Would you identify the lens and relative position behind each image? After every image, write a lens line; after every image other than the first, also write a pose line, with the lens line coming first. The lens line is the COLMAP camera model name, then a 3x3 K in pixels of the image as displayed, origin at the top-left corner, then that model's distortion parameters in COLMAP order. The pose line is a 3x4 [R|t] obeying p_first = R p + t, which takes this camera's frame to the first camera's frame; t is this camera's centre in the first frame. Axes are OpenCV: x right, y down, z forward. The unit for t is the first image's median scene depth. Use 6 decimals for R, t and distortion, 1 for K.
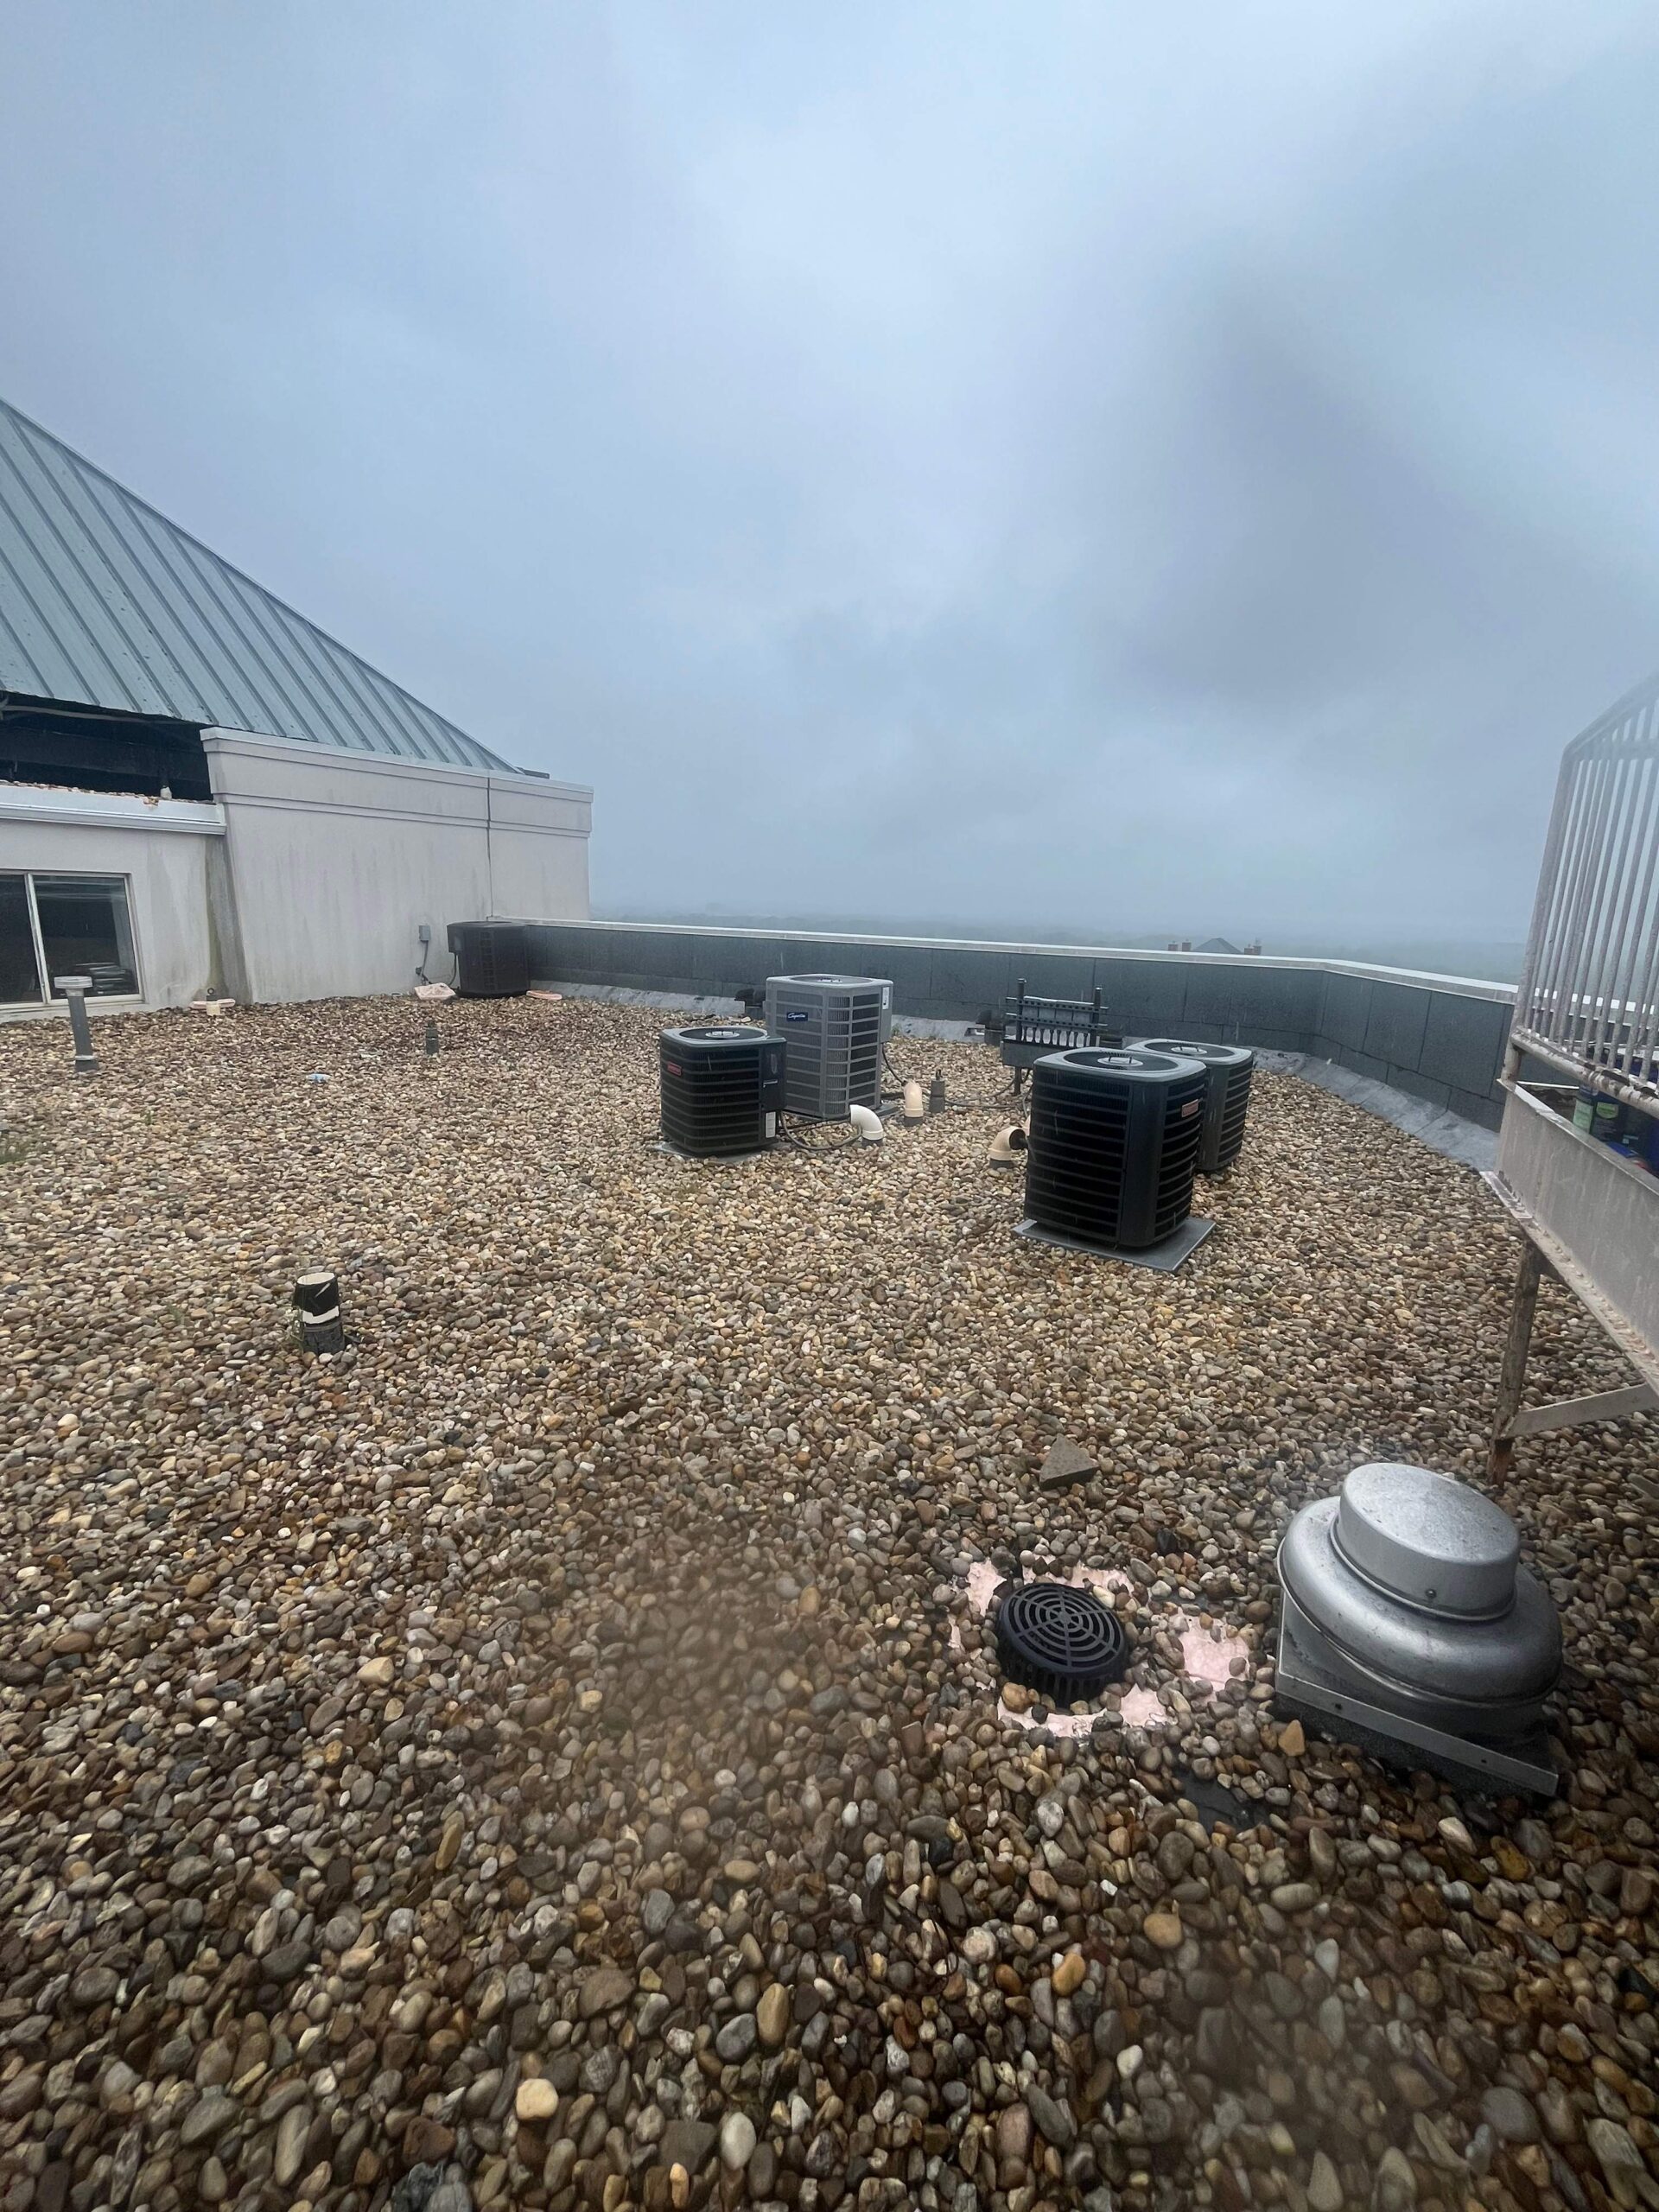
lens RADIAL K [[902.9, 0, 831.5], [0, 902.9, 1105.5], [0, 0, 1]] dist [-0.004448, -0.000207]
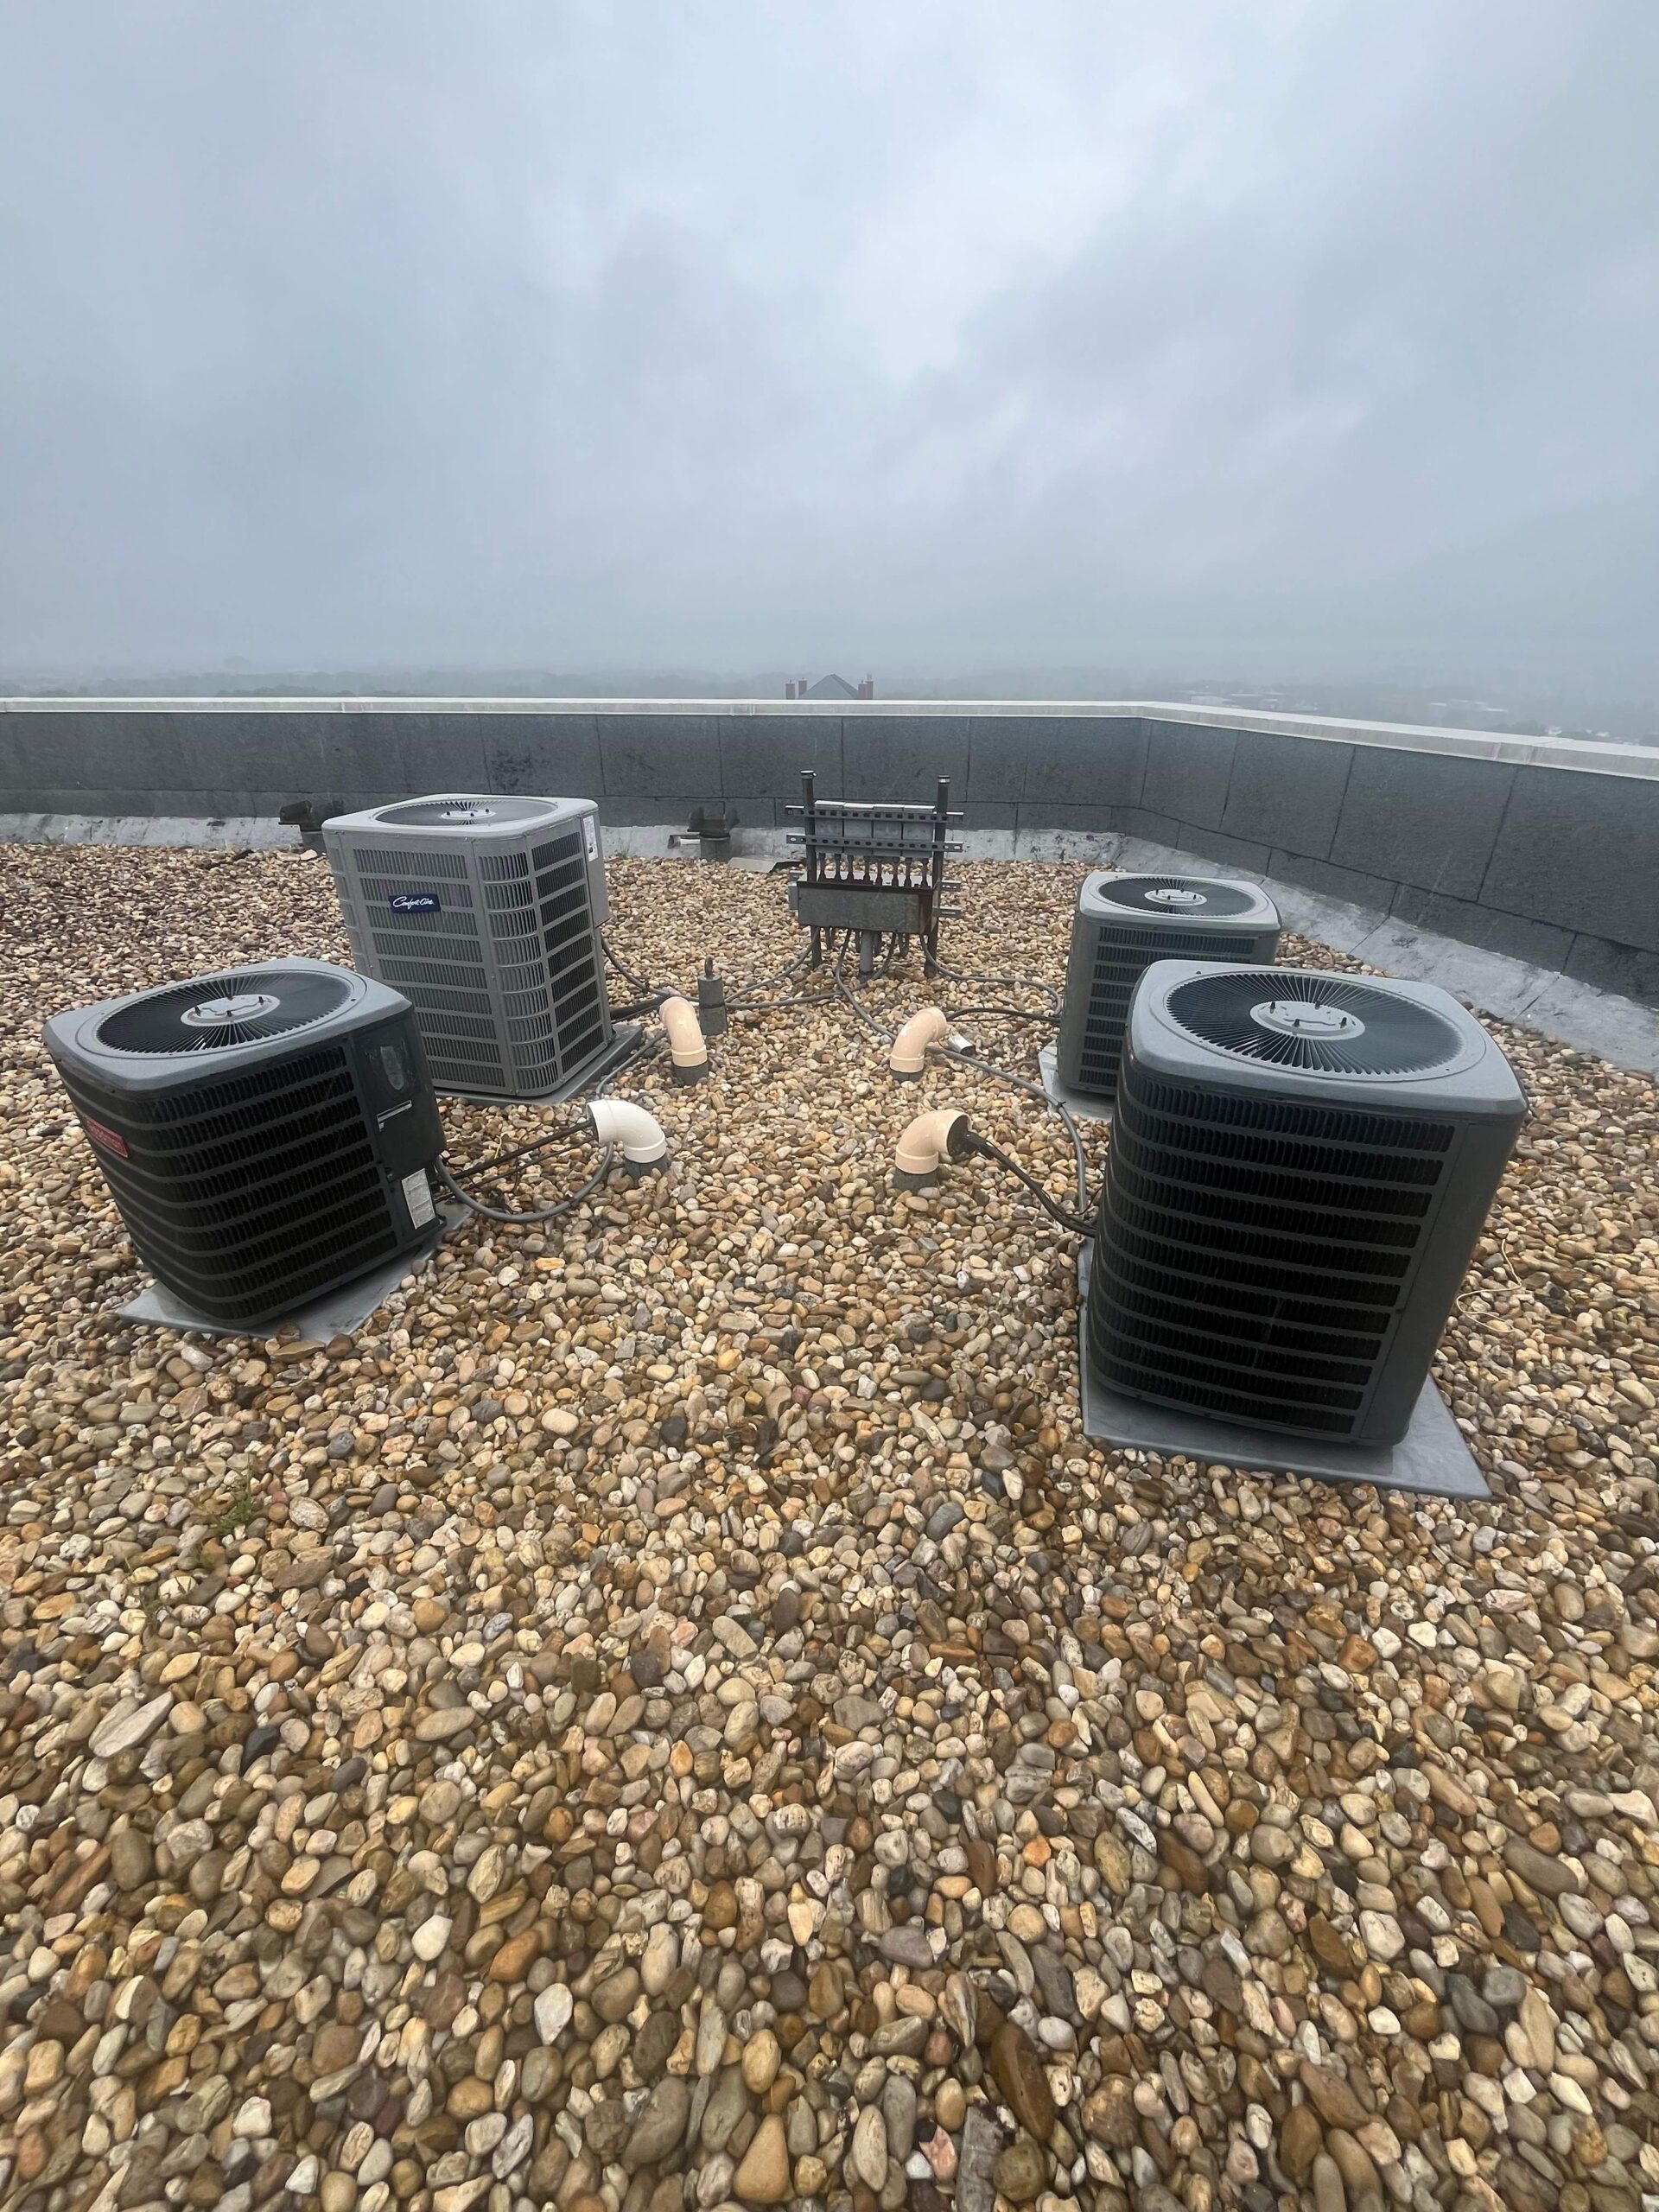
lens RADIAL K [[902.9, 0, 826.9], [0, 902.9, 1099.6], [0, 0, 1]] dist [-0.004448, -0.000207]
pose [[0.917860, -0.206833, 0.338752, -0.021407], [0.116904, 0.956506, 0.267262, -0.101059], [-0.379297, -0.205708, 0.902119, 0.470120]]
